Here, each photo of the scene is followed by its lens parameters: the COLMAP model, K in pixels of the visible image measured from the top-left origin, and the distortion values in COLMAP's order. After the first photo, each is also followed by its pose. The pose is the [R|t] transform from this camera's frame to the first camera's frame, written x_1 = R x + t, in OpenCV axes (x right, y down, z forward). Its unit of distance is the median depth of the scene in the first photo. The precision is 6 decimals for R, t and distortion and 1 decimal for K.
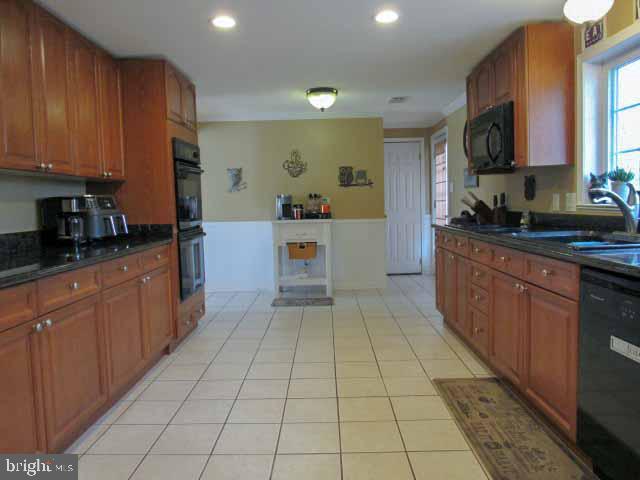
lens RADIAL K [[470.4, 0, 319.8], [0, 470.4, 238.4], [0, 0, 1]] dist [-0.037105, 0.017784]
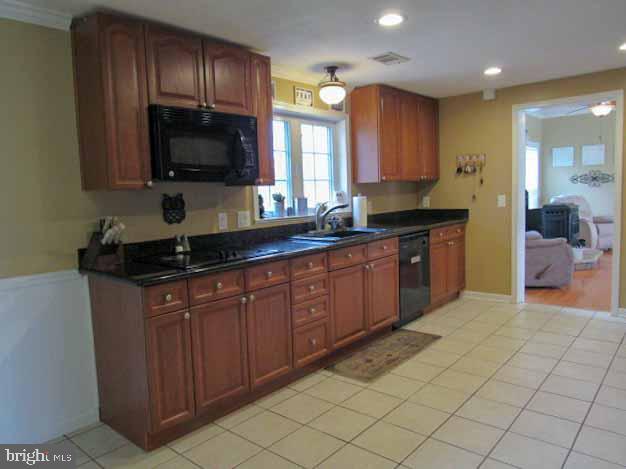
lens RADIAL K [[460.1, 0, 309.9], [0, 460.1, 231.5], [0, 0, 1]] dist [-0.037105, 0.017784]
pose [[-0.771422, -0.005838, 0.636298, -0.354740], [0.101318, 0.986074, 0.131882, -0.211273], [-0.628206, 0.166205, -0.760087, 2.066901]]
